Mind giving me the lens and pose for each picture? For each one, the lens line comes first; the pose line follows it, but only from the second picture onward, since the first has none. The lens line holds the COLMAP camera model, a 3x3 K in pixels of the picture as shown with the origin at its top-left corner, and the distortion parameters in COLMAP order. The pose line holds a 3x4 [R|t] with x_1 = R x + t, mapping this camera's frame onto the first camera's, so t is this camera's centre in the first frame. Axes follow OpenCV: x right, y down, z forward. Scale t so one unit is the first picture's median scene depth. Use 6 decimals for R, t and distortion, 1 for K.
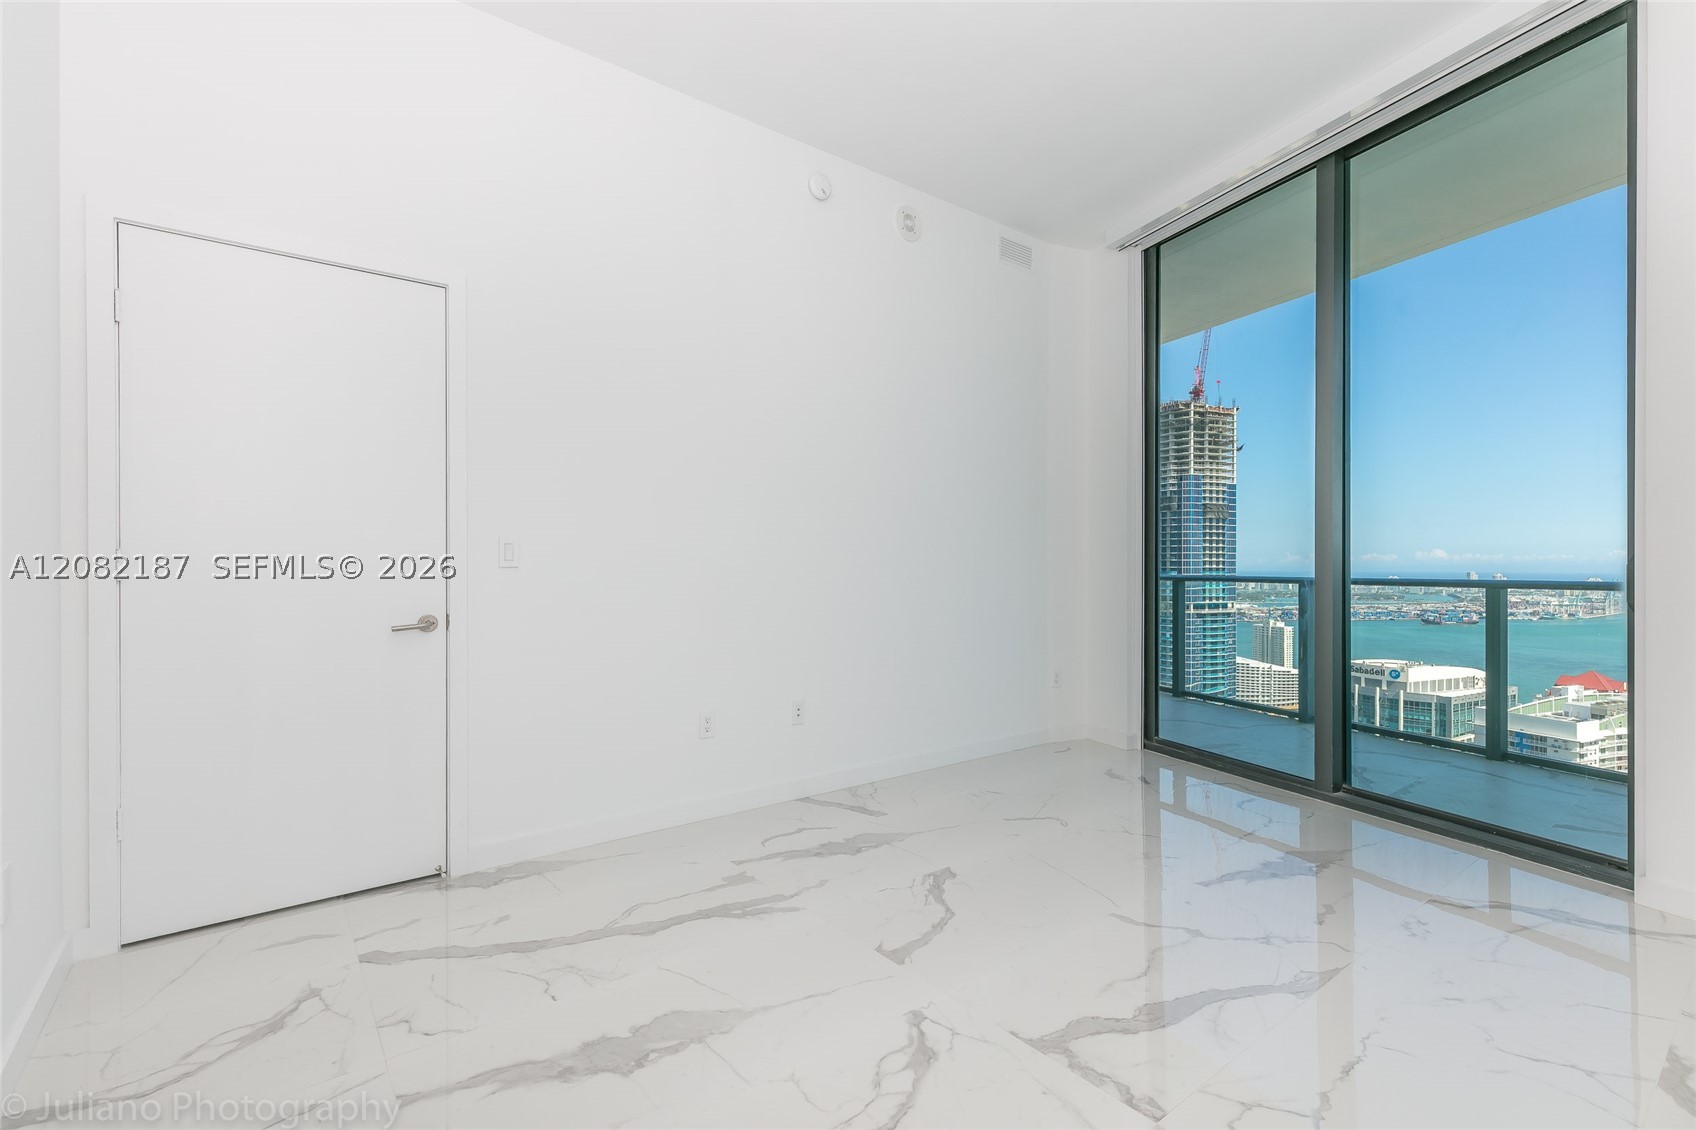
lens RADIAL K [[769.5, 0, 851.9], [0, 769.5, 556.5], [0, 0, 1]] dist [0.007673, -0.000788]
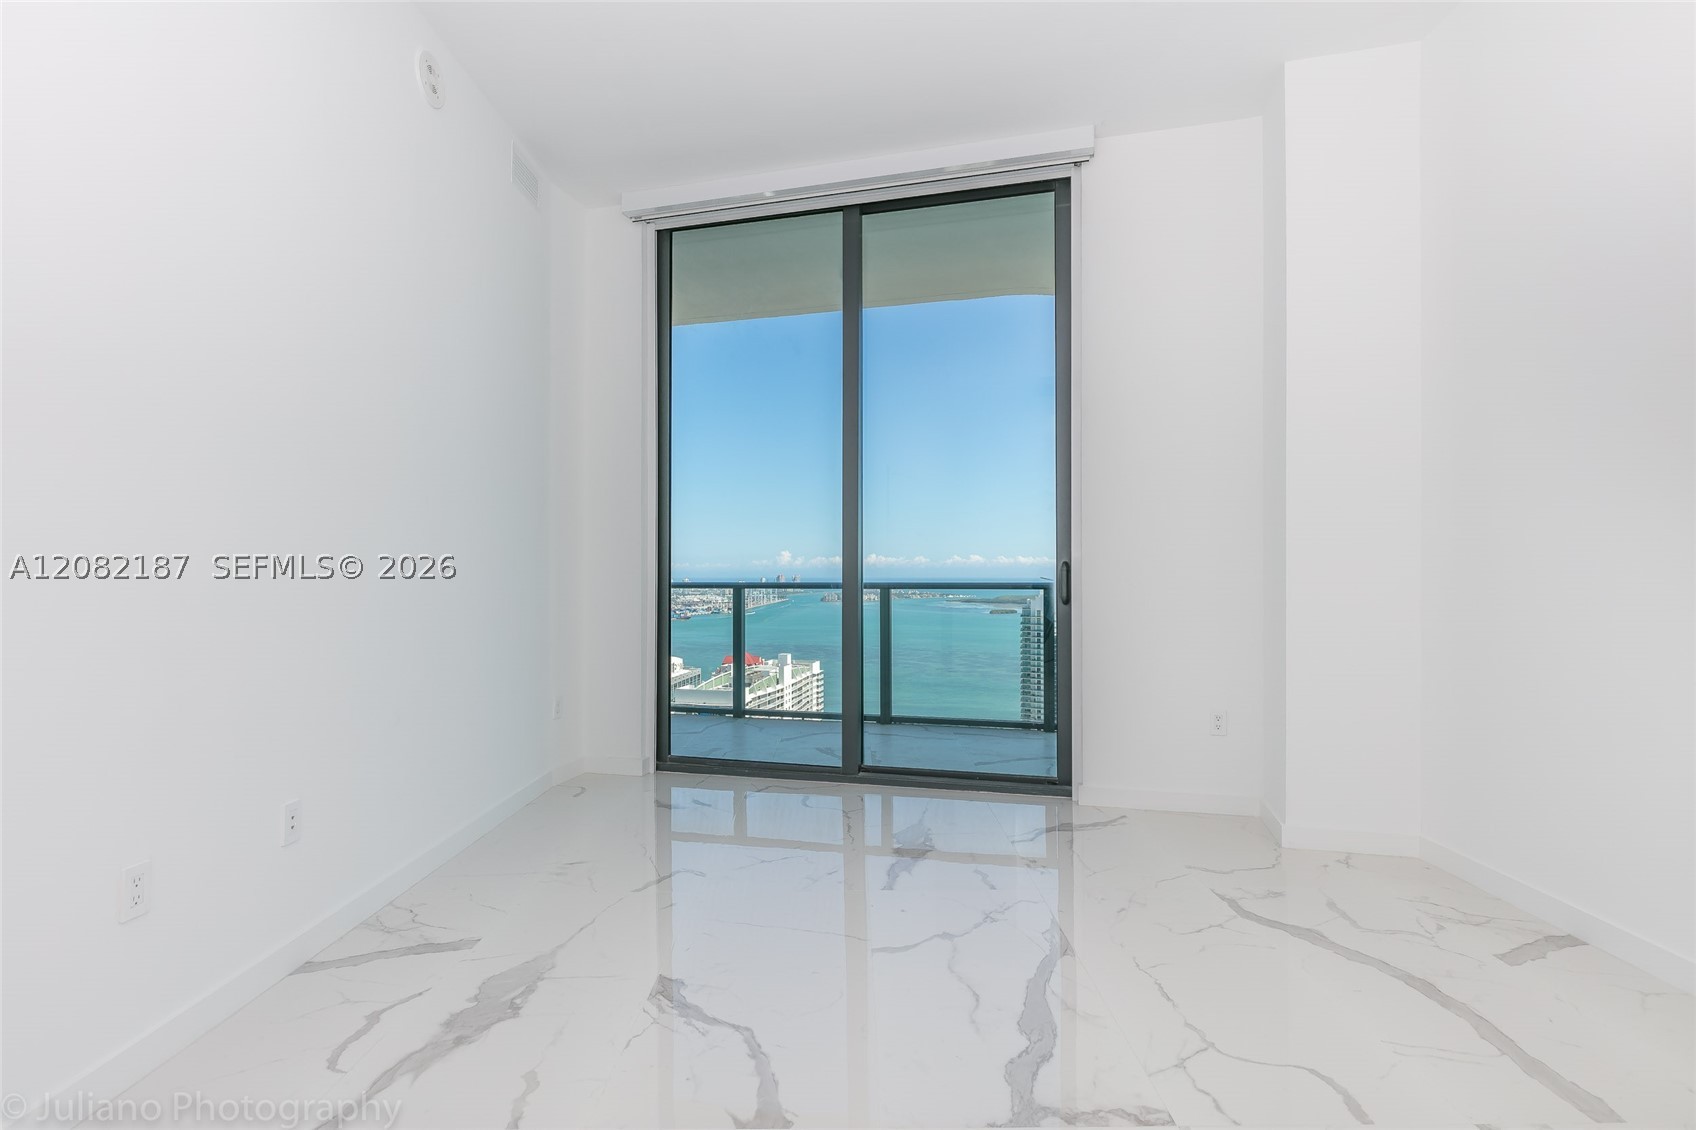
lens RADIAL K [[794.6, 0, 858.2], [0, 794.6, 561.1], [0, 0, 1]] dist [0.000151, -0.001103]
pose [[0.616172, 0.008454, 0.787567, -0.281492], [-0.006708, 0.999962, -0.005486, 0.003181], [-0.787583, -0.001903, 0.616205, 0.286512]]
